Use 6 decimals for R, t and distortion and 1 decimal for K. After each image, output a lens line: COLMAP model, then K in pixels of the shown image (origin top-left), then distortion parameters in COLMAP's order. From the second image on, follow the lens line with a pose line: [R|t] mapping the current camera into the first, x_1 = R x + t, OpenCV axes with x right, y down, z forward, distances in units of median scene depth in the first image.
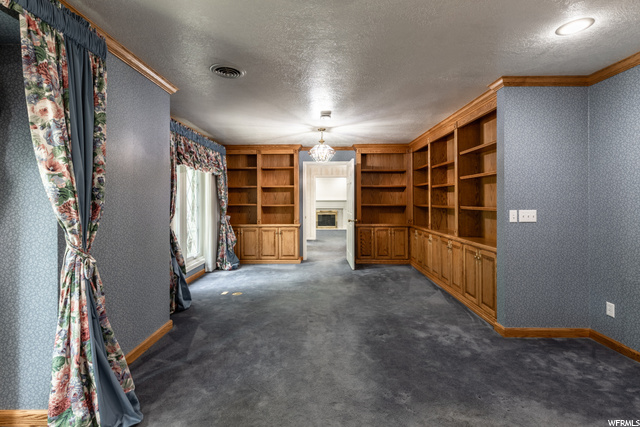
lens RADIAL K [[294.1, 0, 300.5], [0, 294.1, 200.7], [0, 0, 1]] dist [0.009230, -0.001178]
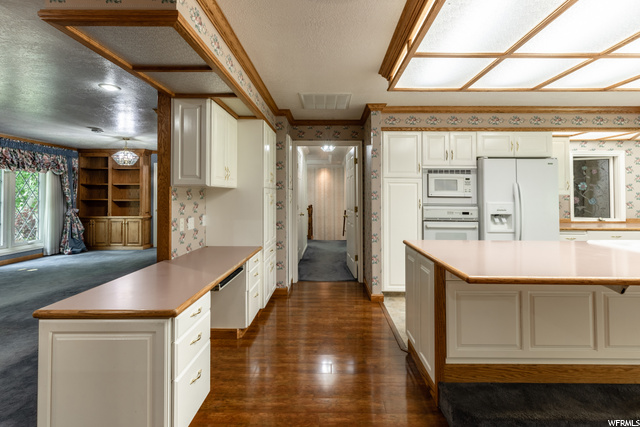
lens RADIAL K [[294.1, 0, 319.9], [0, 294.1, 191.2], [0, 0, 1]] dist [0.009230, -0.001178]
pose [[0.999791, 0.000413, -0.020438, 0.730873], [-0.000830, 0.999792, -0.020397, 0.003716], [0.020426, 0.020409, 0.999583, -0.167269]]
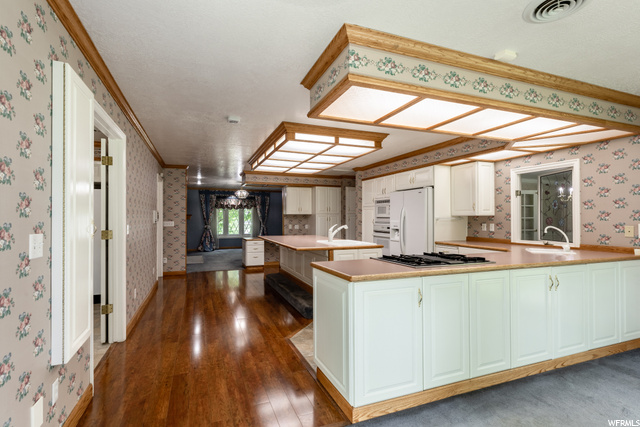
lens RADIAL K [[294.1, 0, 316.5], [0, 294.1, 217.1], [0, 0, 1]] dist [0.009230, -0.001178]
pose [[0.367863, -0.002791, -0.929876, 1.125407], [0.000076, 0.999996, -0.002971, 0.004011], [0.929880, 0.001022, 0.367861, -0.147674]]
